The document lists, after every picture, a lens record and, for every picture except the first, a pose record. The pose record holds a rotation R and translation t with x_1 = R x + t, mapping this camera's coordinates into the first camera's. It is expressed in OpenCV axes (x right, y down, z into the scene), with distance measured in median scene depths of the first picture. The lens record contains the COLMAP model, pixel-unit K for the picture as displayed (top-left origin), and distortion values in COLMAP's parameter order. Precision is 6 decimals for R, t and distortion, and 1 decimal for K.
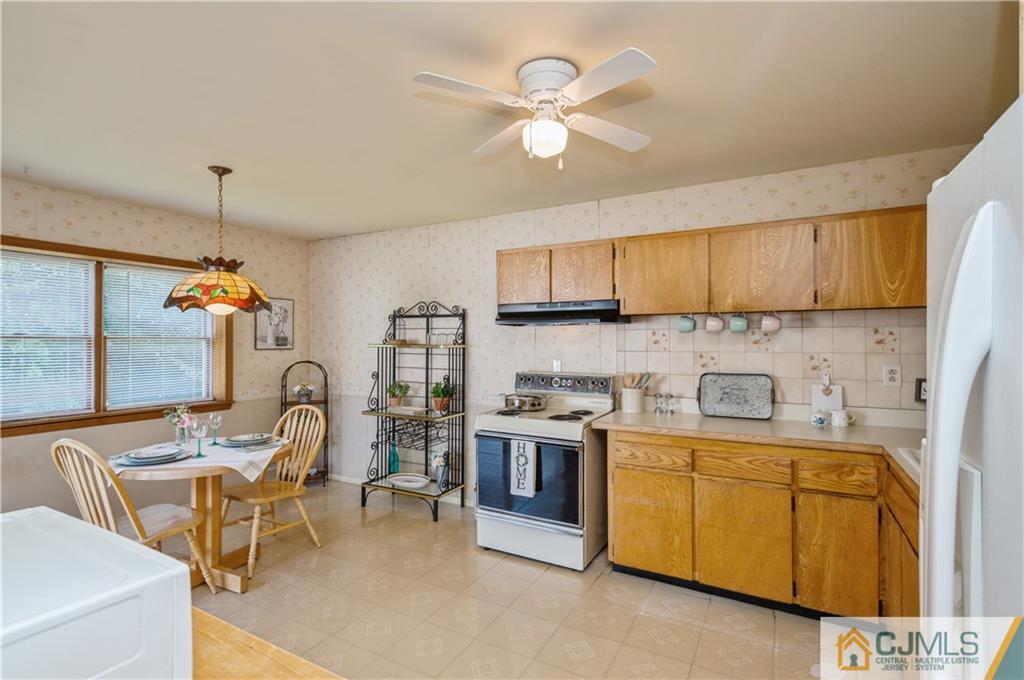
lens RADIAL K [[484.4, 0, 517.0], [0, 484.4, 339.7], [0, 0, 1]] dist [0.013528, -0.001744]
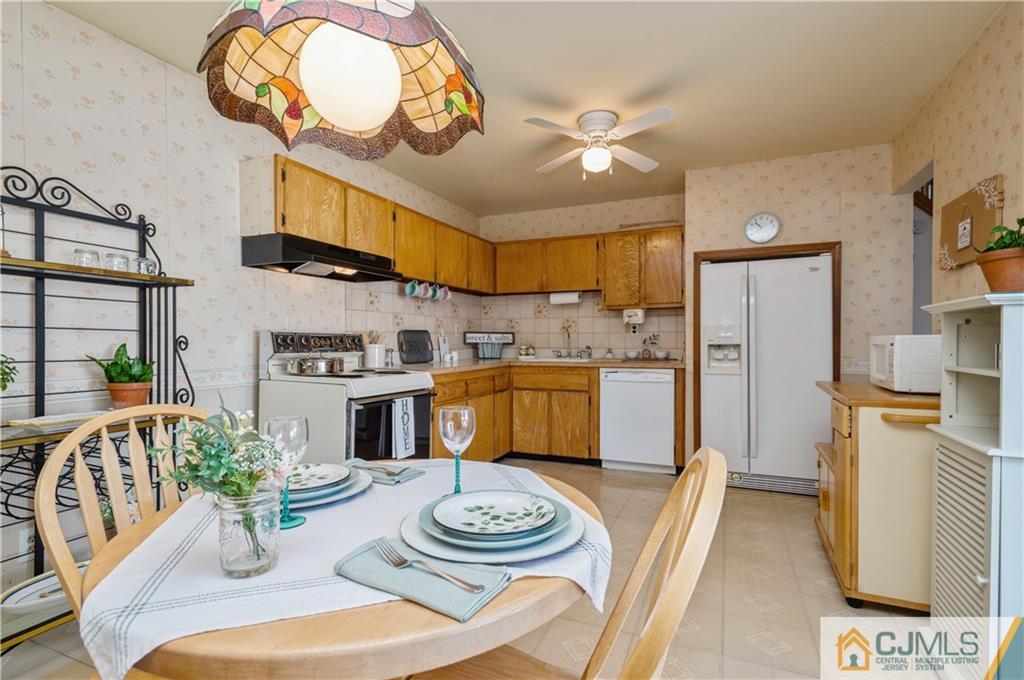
lens RADIAL K [[484.4, 0, 507.1], [0, 484.4, 344.7], [0, 0, 1]] dist [0.013528, -0.001744]
pose [[-0.068782, -0.009966, 0.997582, -0.669449], [0.001255, 0.999948, 0.010076, 0.072360], [-0.997631, 0.001945, -0.068766, 0.634441]]
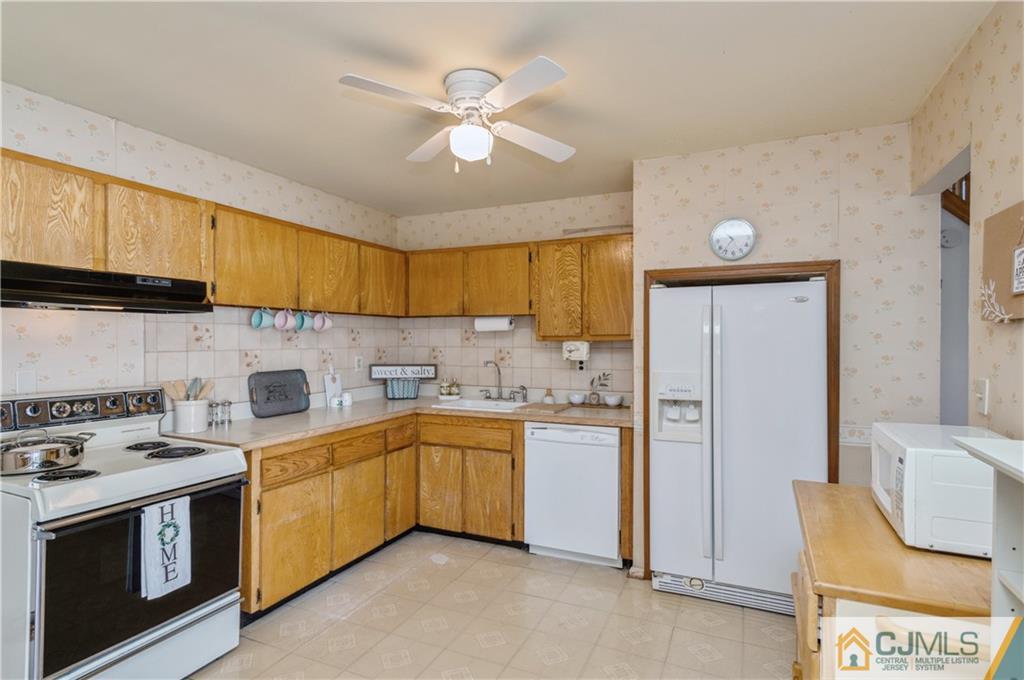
lens RADIAL K [[515.4, 0, 508.2], [0, 515.4, 343.9], [0, 0, 1]] dist [0.010328, -0.004439]
pose [[-0.061940, -0.006729, 0.998057, -0.480605], [-0.003042, 0.999974, 0.006553, 0.004661], [-0.998075, -0.002630, -0.061959, 0.450140]]
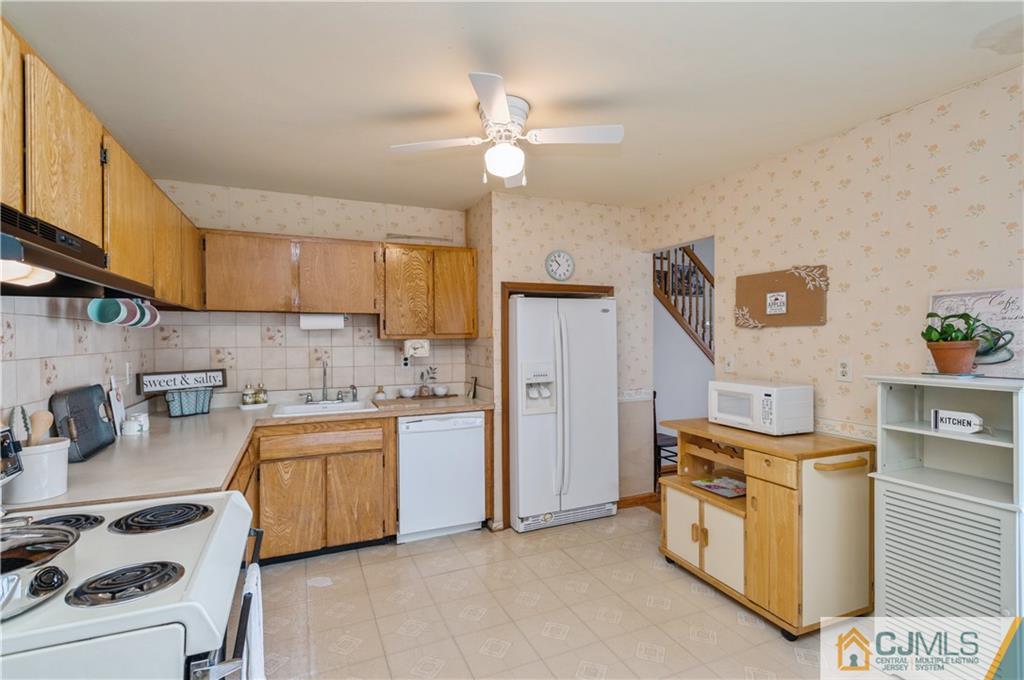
lens RADIAL K [[484.4, 0, 507.9], [0, 484.4, 343.4], [0, 0, 1]] dist [0.013528, -0.001744]
pose [[-0.777903, -0.001670, 0.628383, -0.308941], [0.005698, 0.999937, 0.009710, 0.005178], [-0.628359, 0.011134, -0.777844, 0.868769]]
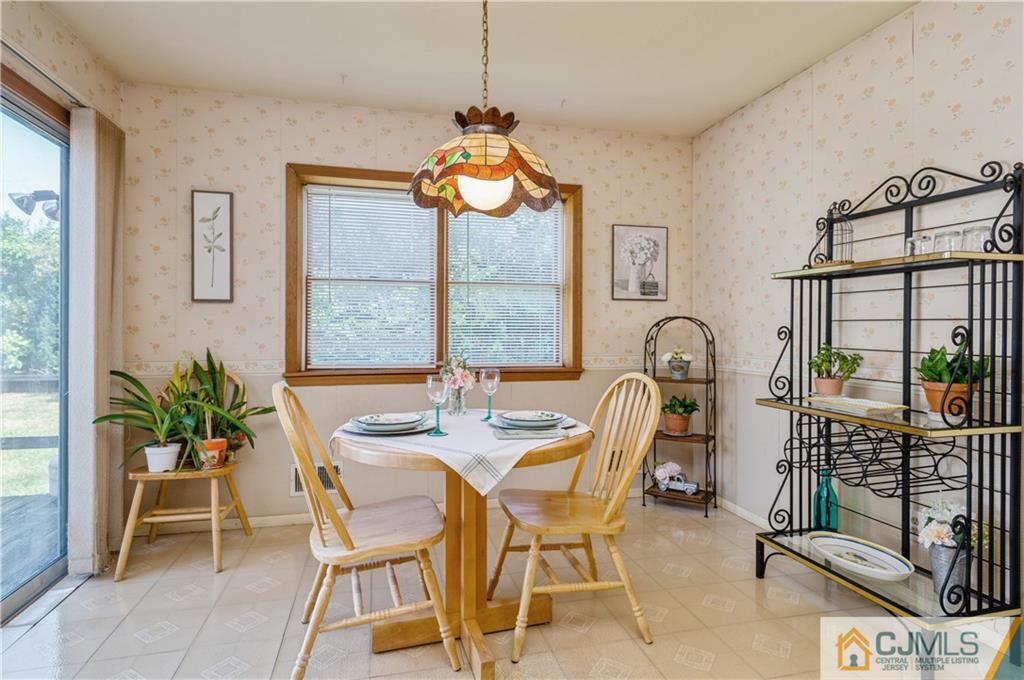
lens RADIAL K [[515.4, 0, 528.2], [0, 515.4, 338.5], [0, 0, 1]] dist [0.010328, -0.004439]
pose [[0.665035, 0.001130, -0.746811, -0.060686], [0.003122, 0.999986, 0.004293, 0.076065], [0.746806, -0.005187, 0.665022, 0.422314]]
